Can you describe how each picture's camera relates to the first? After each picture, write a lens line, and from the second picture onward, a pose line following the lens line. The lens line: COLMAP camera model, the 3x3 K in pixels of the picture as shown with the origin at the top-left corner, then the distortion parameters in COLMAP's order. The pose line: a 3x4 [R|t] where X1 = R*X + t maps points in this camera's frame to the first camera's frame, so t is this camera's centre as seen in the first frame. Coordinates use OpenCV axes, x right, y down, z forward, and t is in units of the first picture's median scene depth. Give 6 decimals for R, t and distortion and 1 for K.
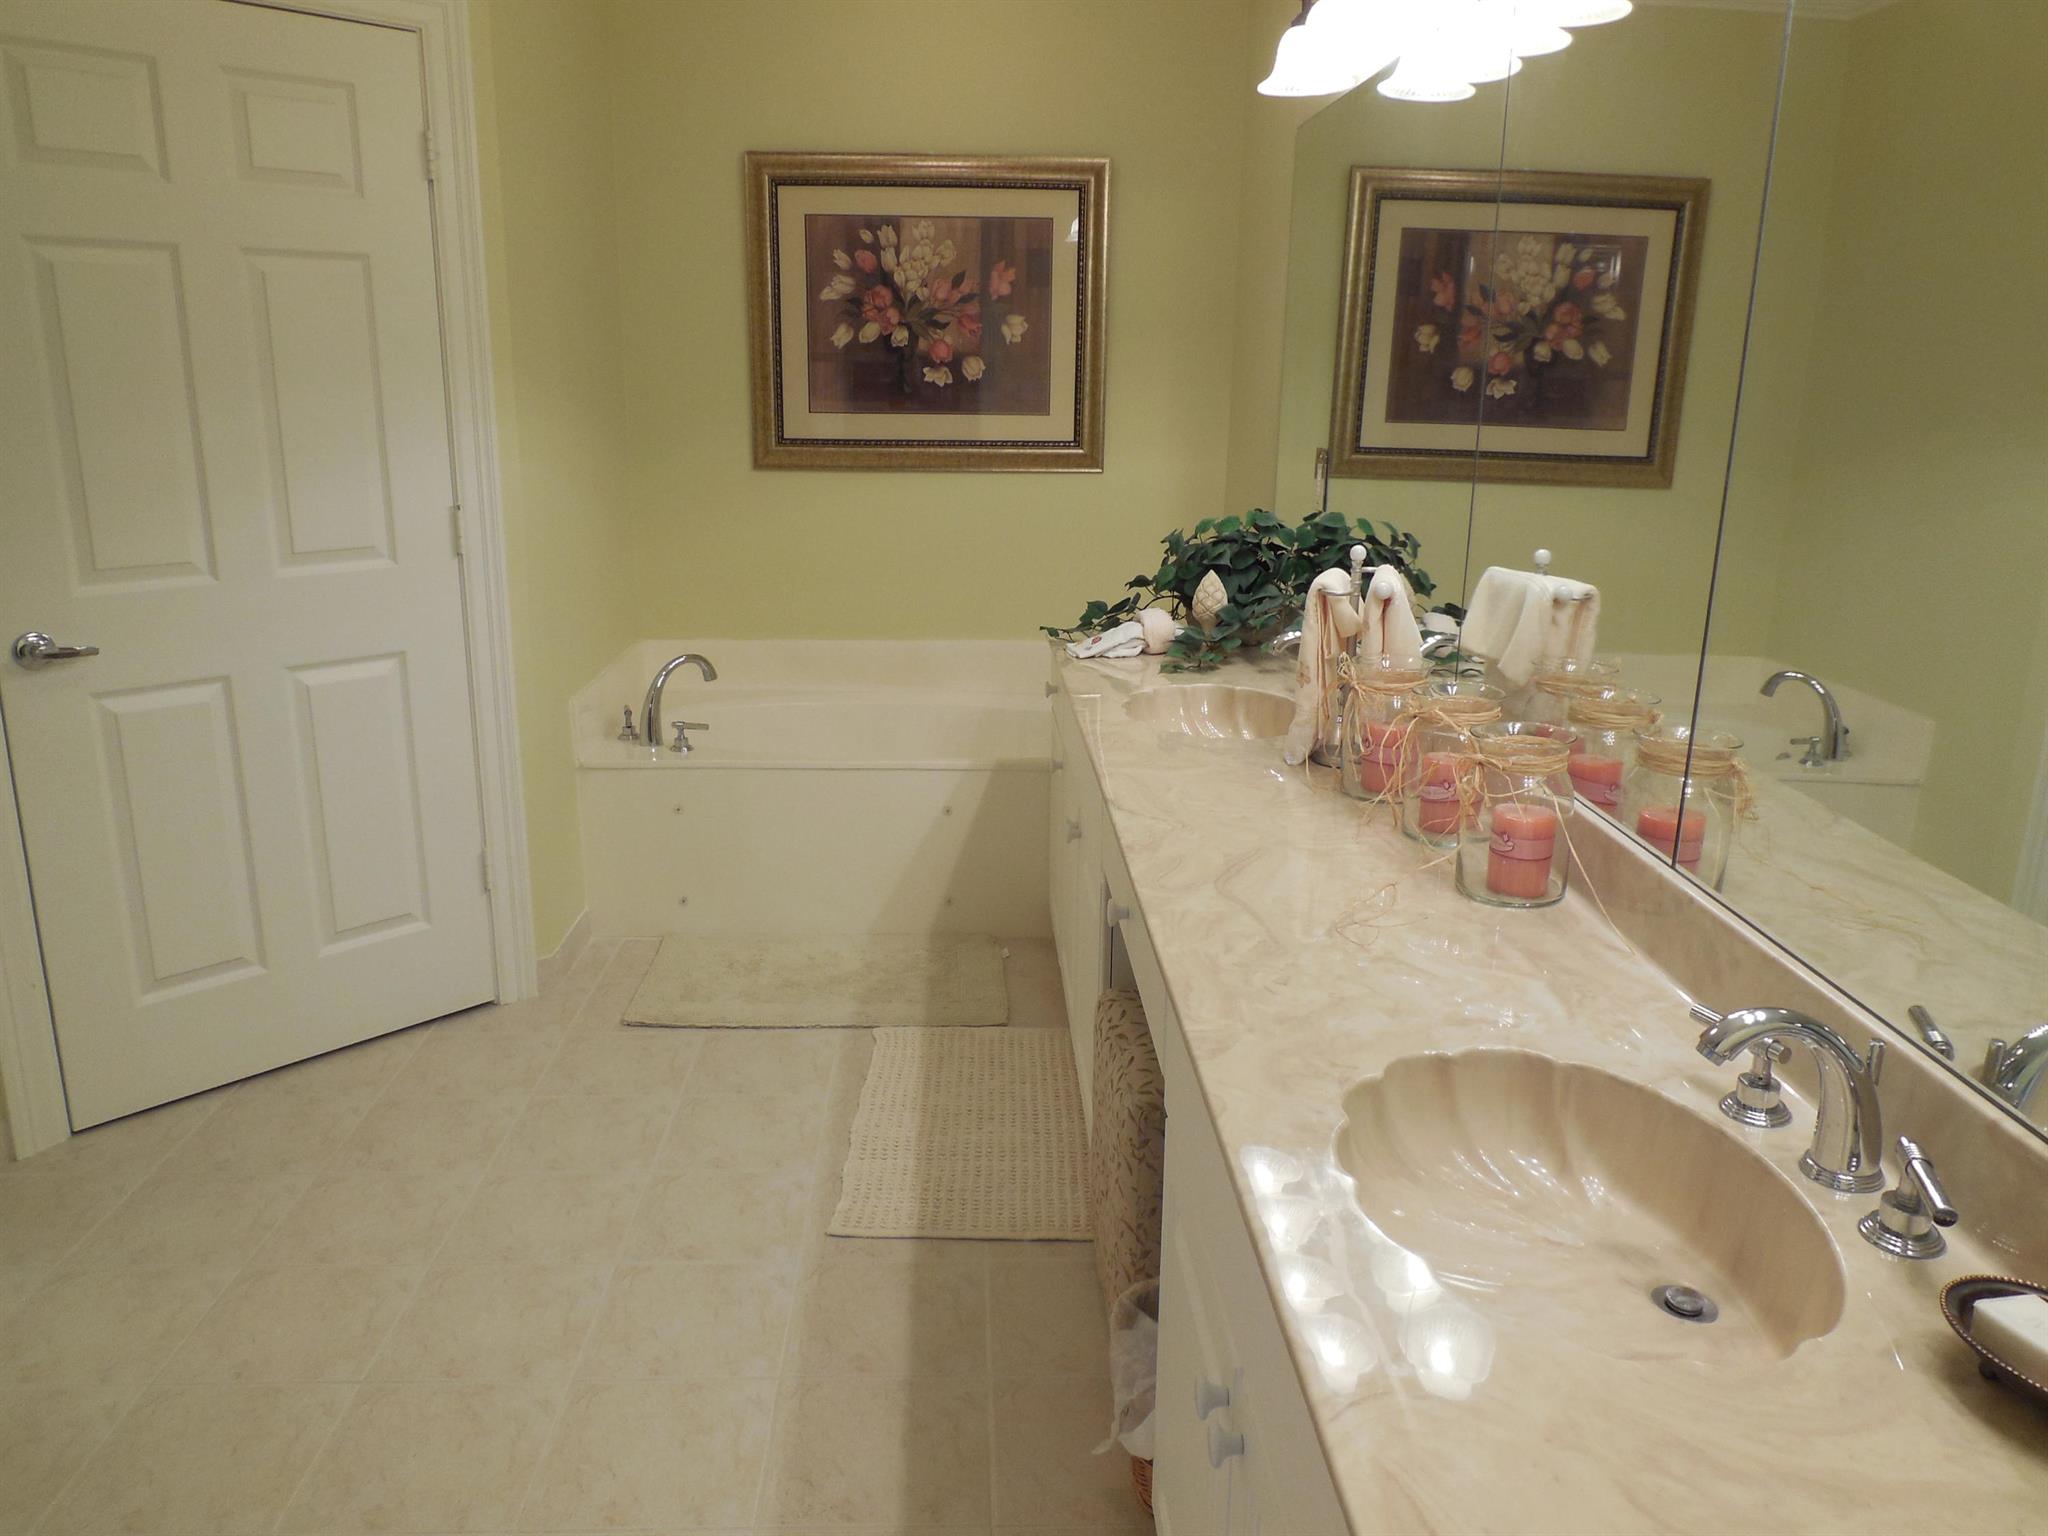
lens RADIAL K [[1537.4, 0, 1026.0], [0, 1537.4, 747.3], [0, 0, 1]] dist [-0.012879, 0.004215]
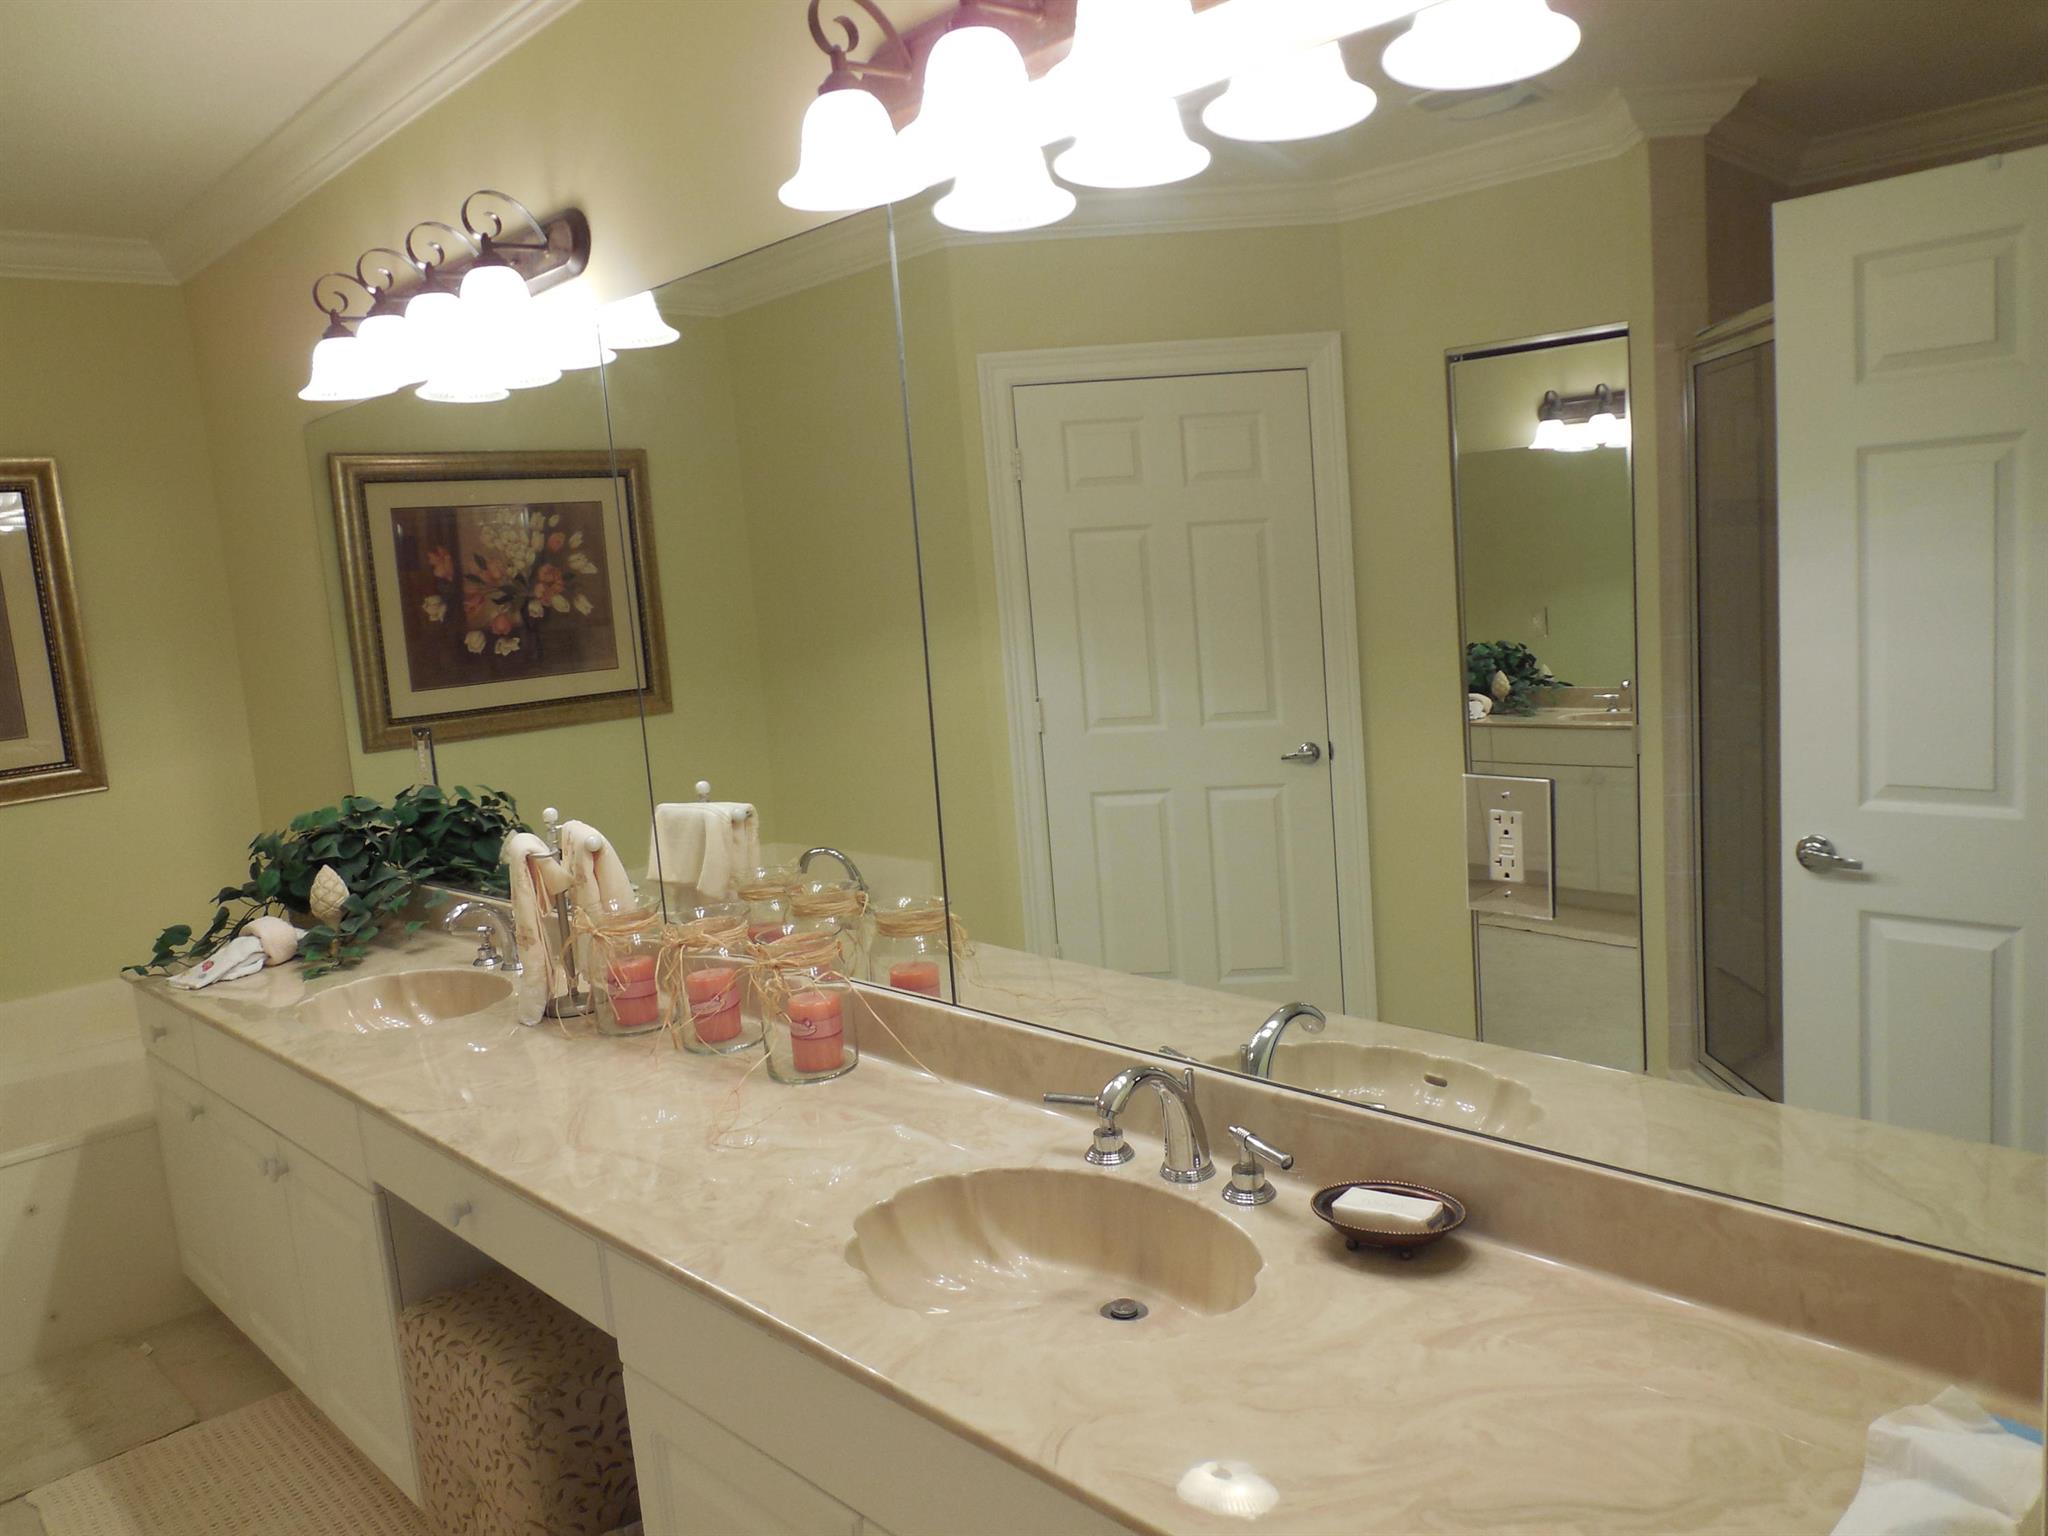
lens RADIAL K [[1523.6, 0, 1029.2], [0, 1523.6, 755.6], [0, 0, 1]] dist [-0.035693, 0.028220]
pose [[0.751701, -0.164185, 0.638740, -0.109783], [0.255369, 0.965424, -0.052374, -0.014034], [-0.608056, 0.202484, 0.767638, -0.013044]]
